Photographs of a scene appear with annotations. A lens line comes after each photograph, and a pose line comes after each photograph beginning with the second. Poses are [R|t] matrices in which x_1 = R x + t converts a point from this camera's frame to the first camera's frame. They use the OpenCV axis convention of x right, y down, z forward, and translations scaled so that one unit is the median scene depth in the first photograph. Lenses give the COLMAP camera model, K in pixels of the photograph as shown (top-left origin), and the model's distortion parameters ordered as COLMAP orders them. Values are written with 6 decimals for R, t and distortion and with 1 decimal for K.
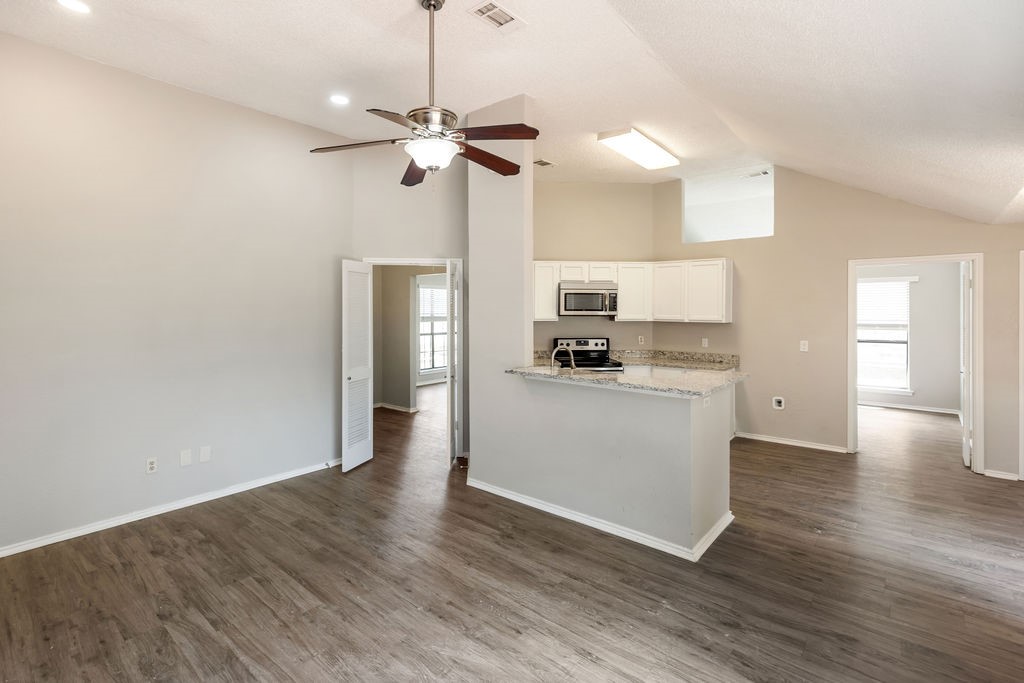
lens RADIAL K [[476.7, 0, 512.3], [0, 476.7, 308.3], [0, 0, 1]] dist [0.001851, -0.000352]
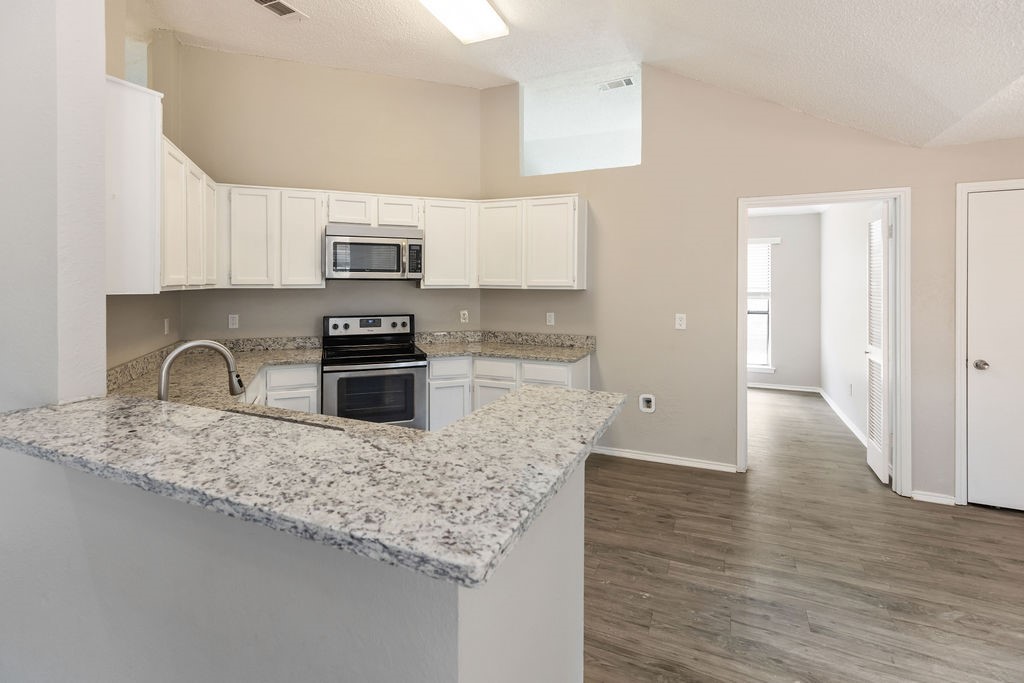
lens RADIAL K [[475.6, 0, 509.8], [0, 475.6, 285.4], [0, 0, 1]] dist [0.001371, 0.000089]
pose [[0.962776, -0.002089, 0.270291, 0.161253], [0.000678, 0.999986, 0.005315, 0.020025], [-0.270298, -0.004934, 0.962764, 0.352871]]
